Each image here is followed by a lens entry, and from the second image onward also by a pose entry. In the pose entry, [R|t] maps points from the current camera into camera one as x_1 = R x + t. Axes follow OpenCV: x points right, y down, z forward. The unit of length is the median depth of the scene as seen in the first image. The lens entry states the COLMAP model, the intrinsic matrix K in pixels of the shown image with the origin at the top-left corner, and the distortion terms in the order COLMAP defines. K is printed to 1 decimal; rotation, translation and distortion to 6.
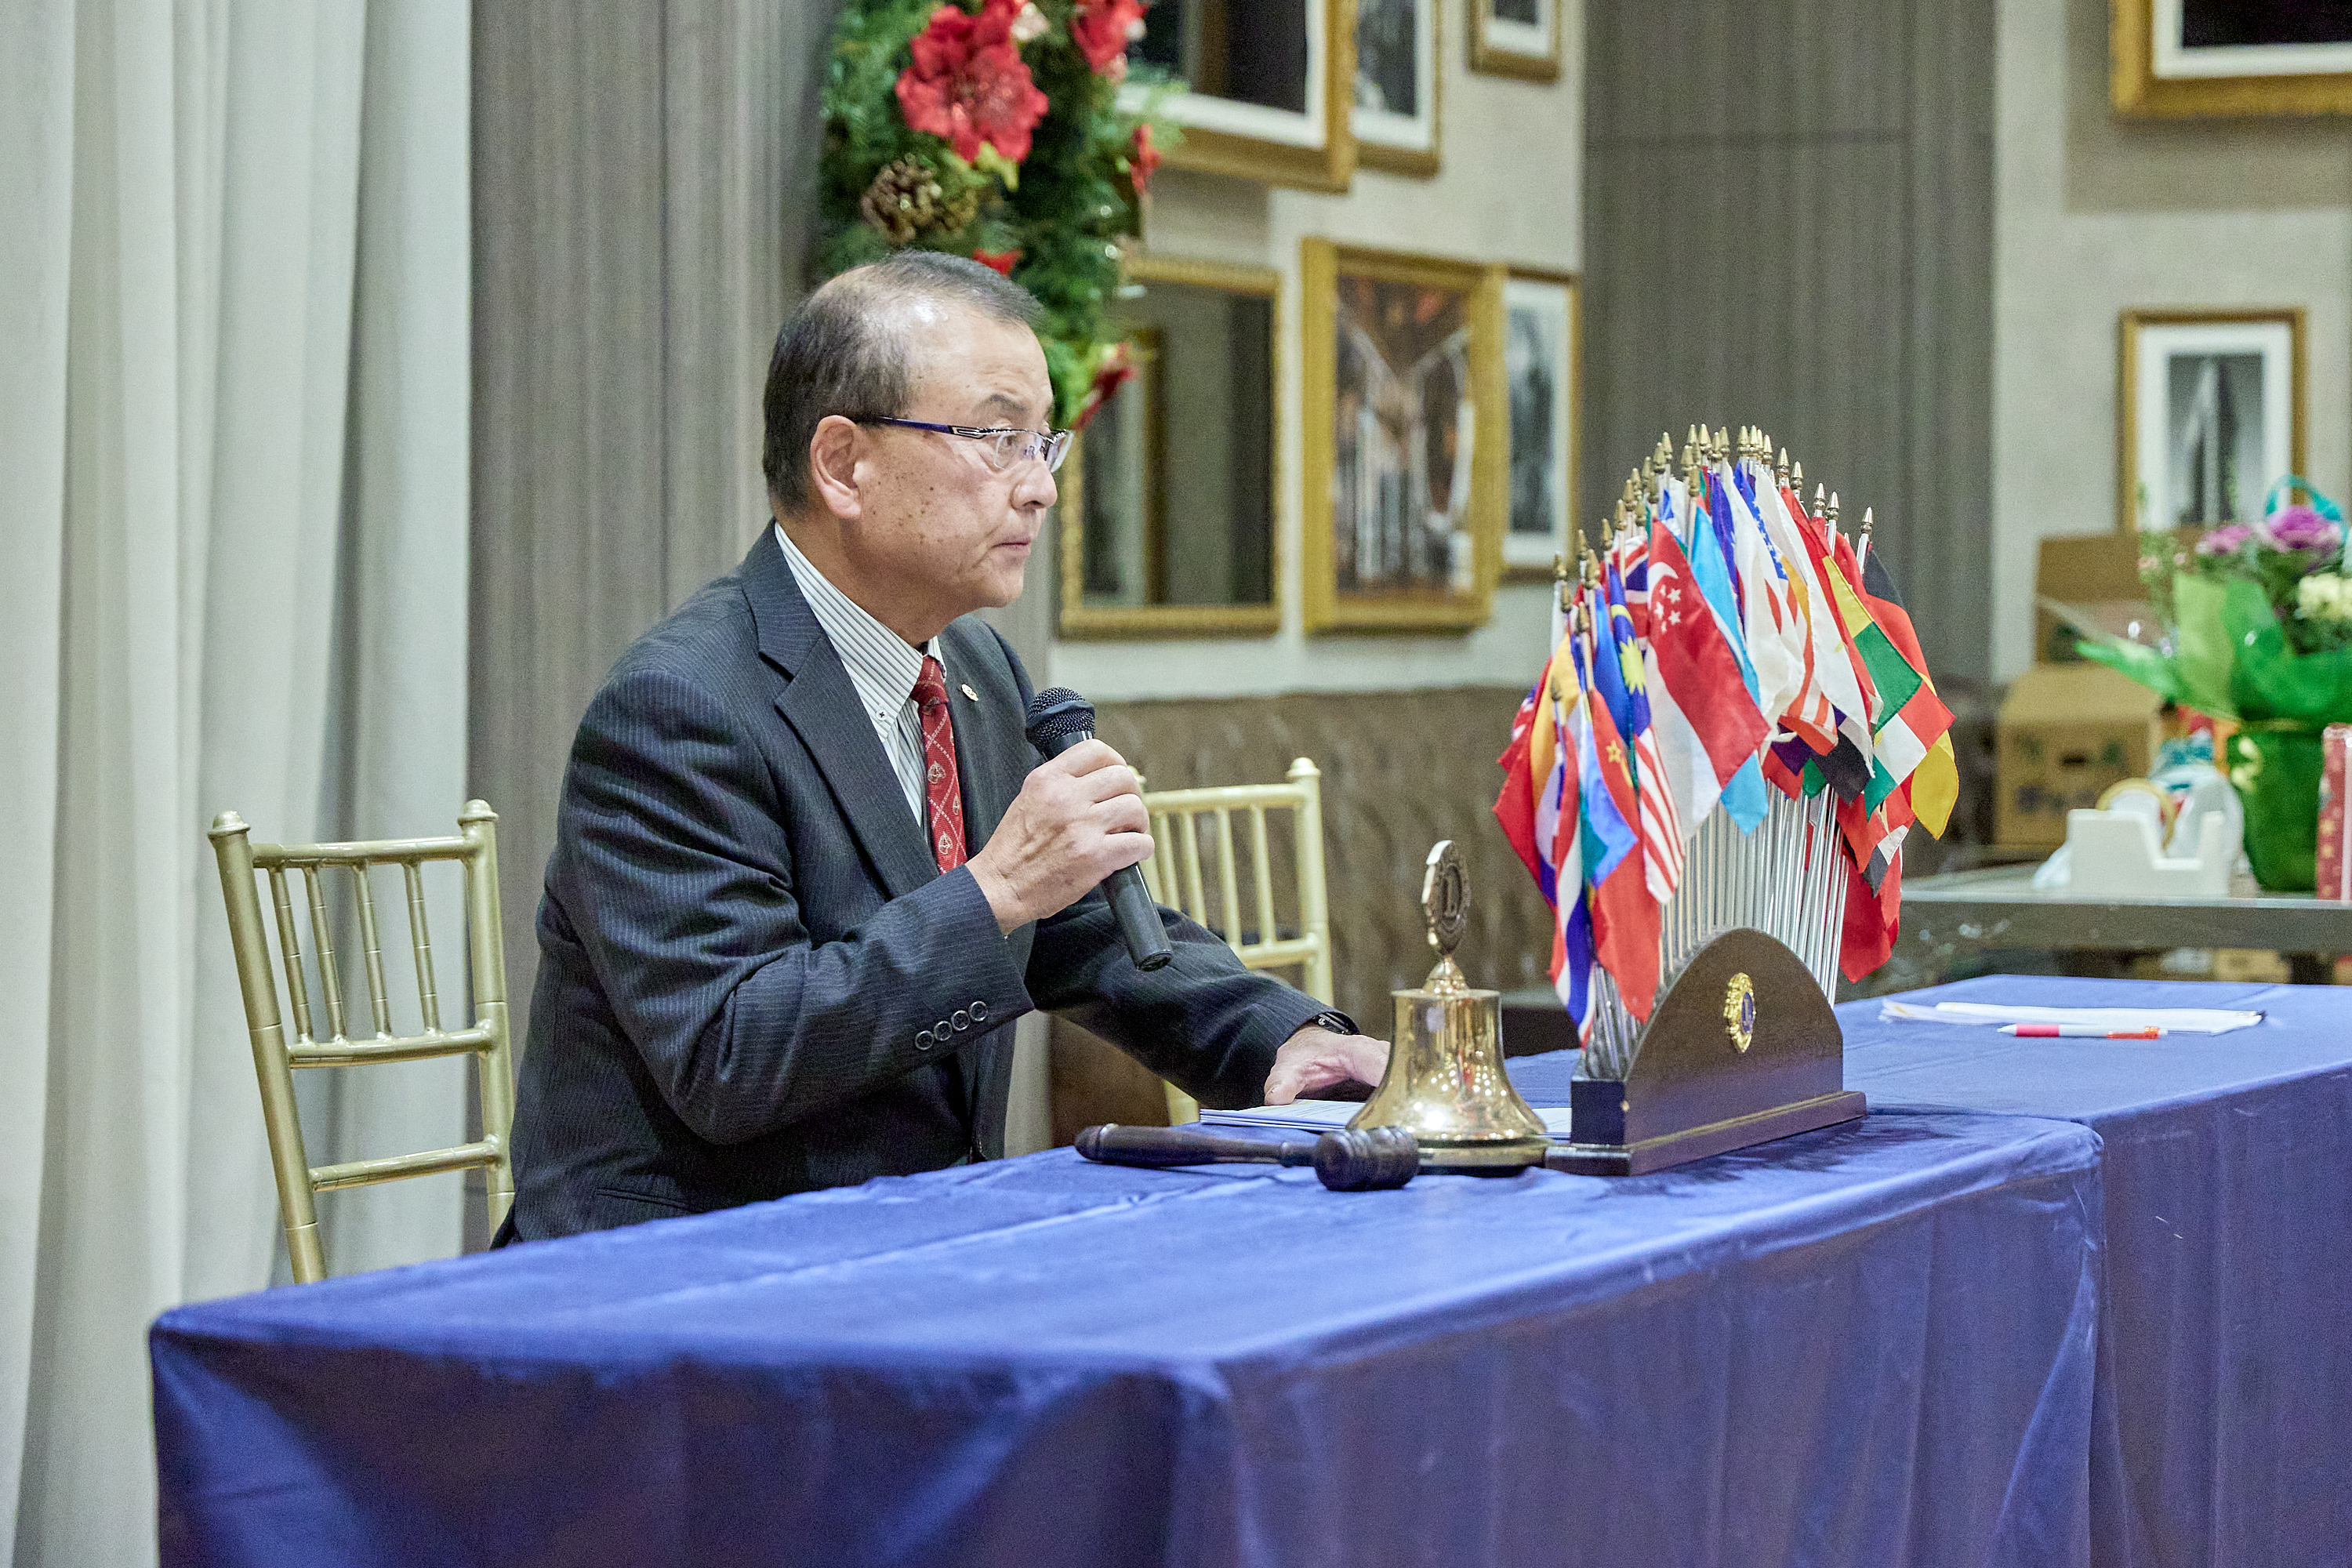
lens RADIAL K [[7394.6, 0, 1179.1], [0, 7394.6, 517.0], [0, 0, 1]] dist [0.764453, -16.116167]
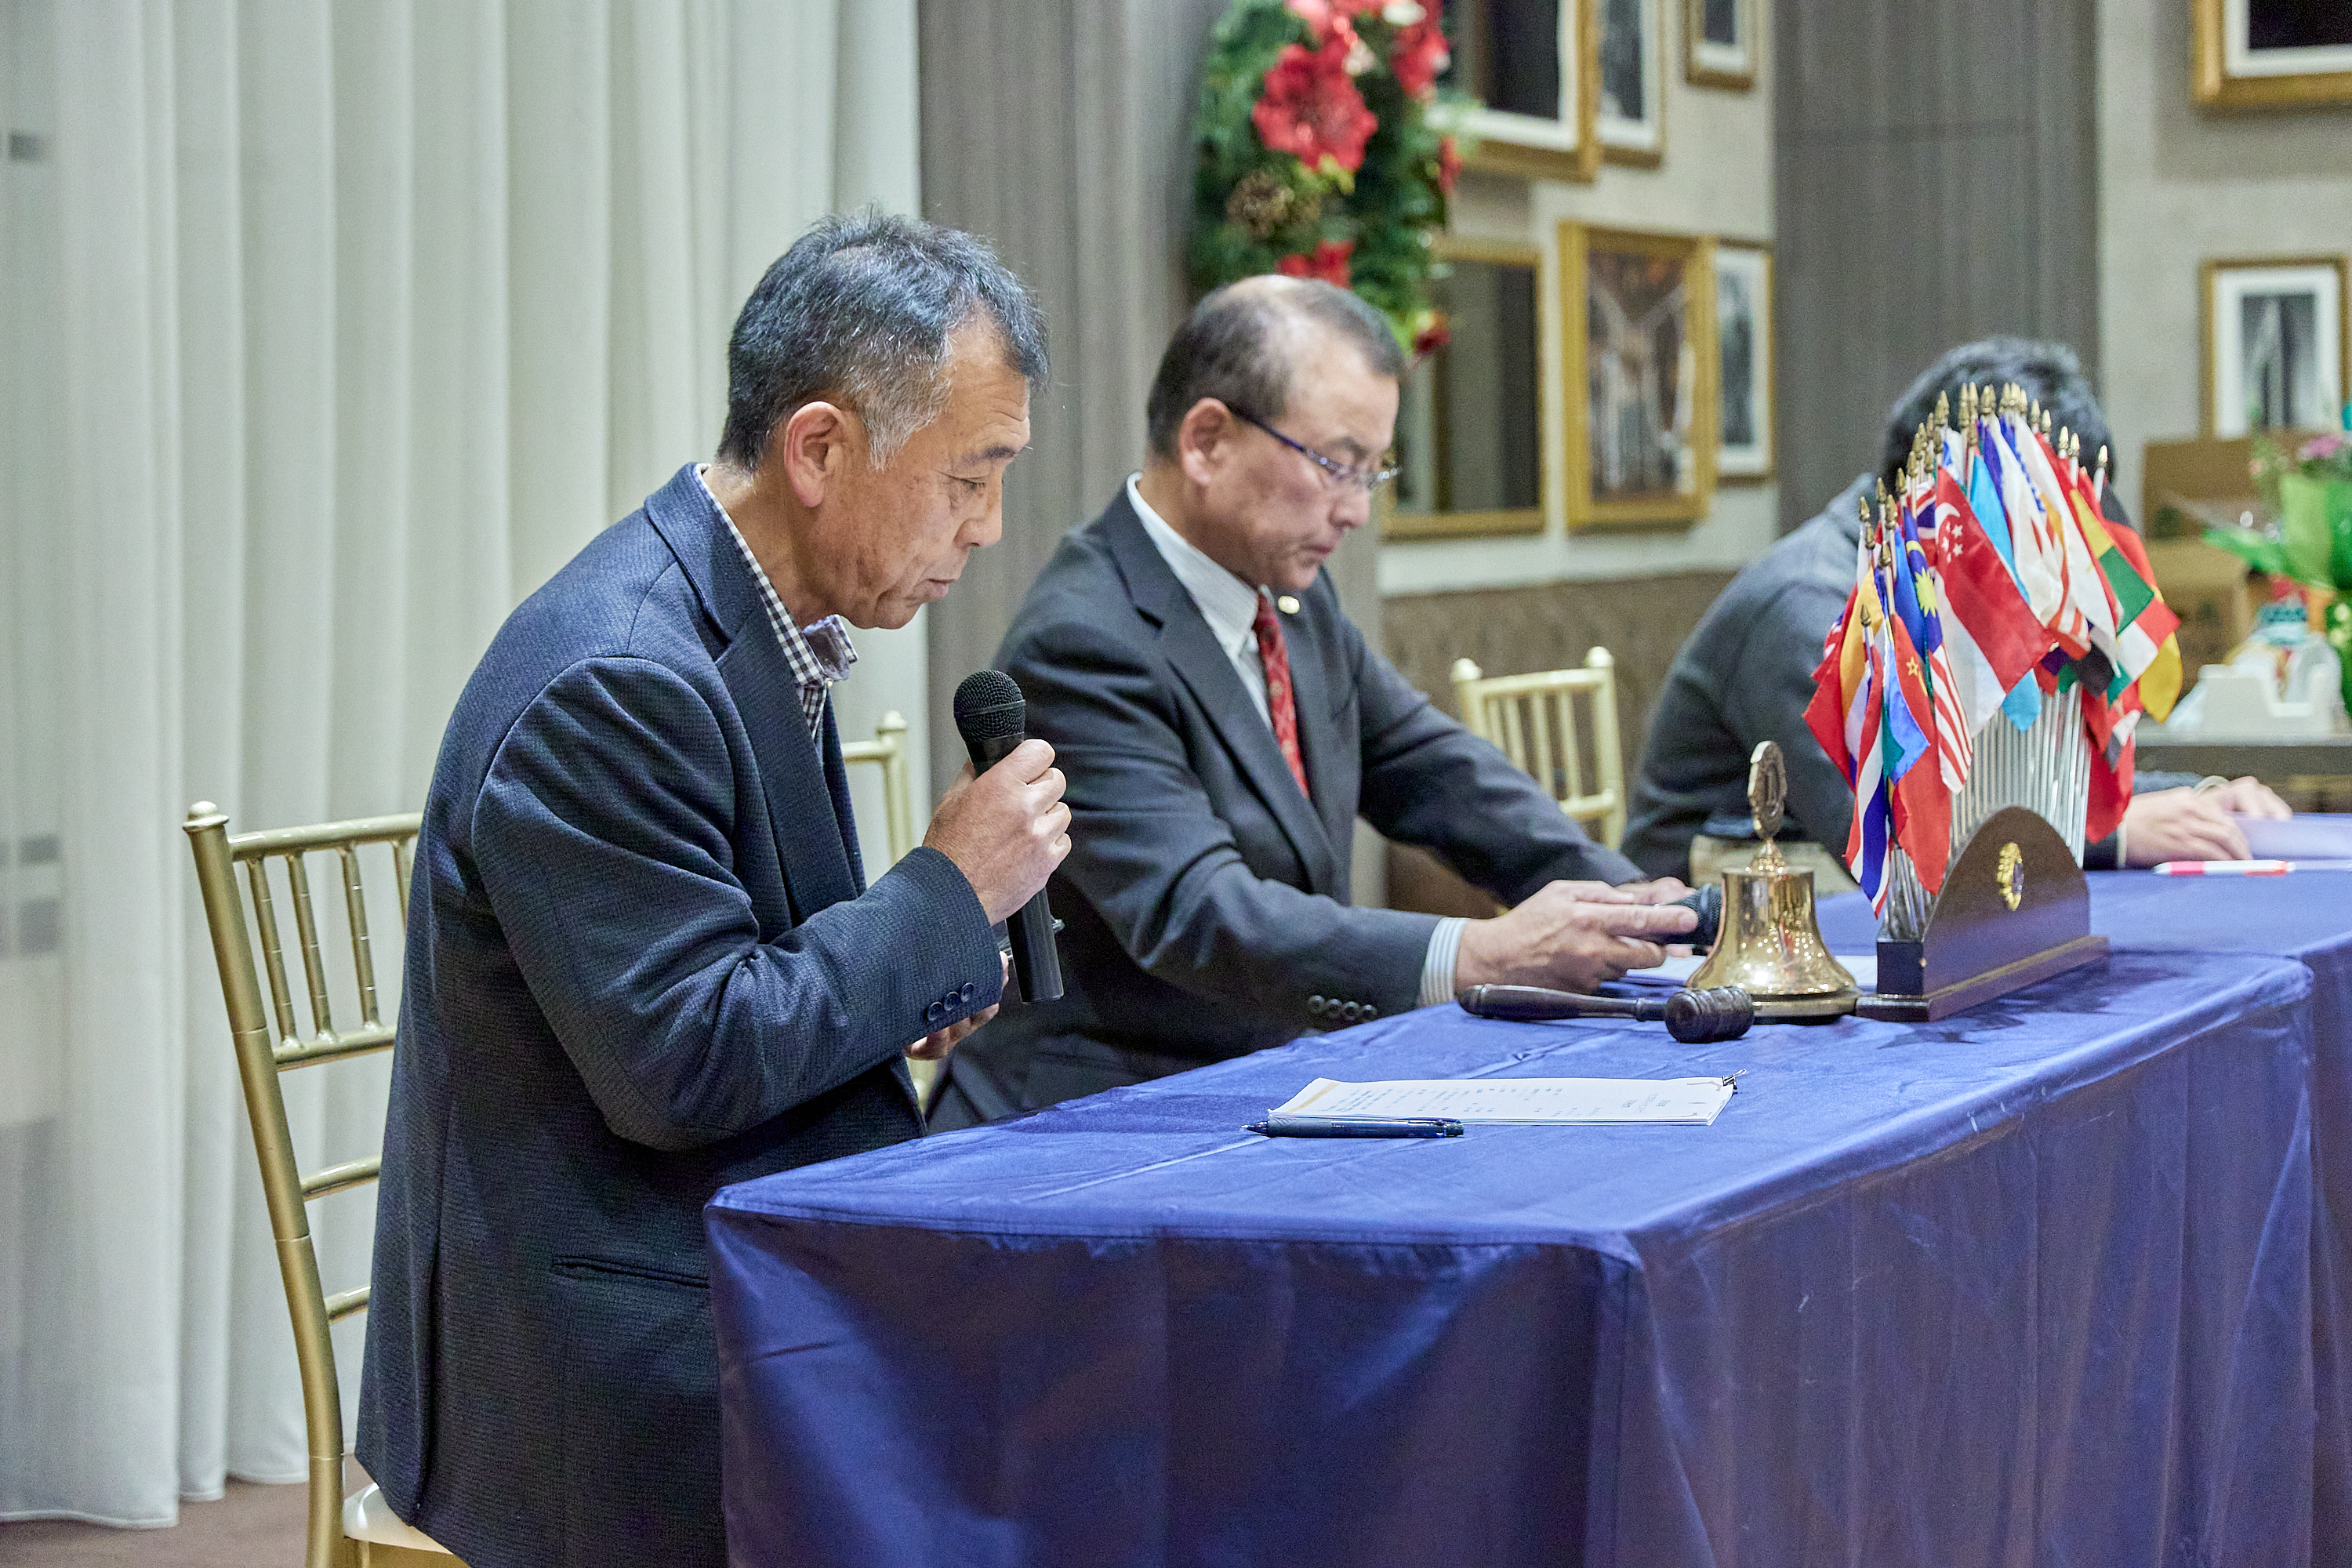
lens RADIAL K [[7187.3, 0, 1176.0], [0, 7187.3, 784.0], [0, 0, 1]] dist [0.108963, 0.531292]
pose [[0.997150, -0.020496, -0.072607, 0.026714], [0.022823, 0.999247, 0.031374, 0.012844], [0.071909, -0.032942, 0.996867, -0.162996]]
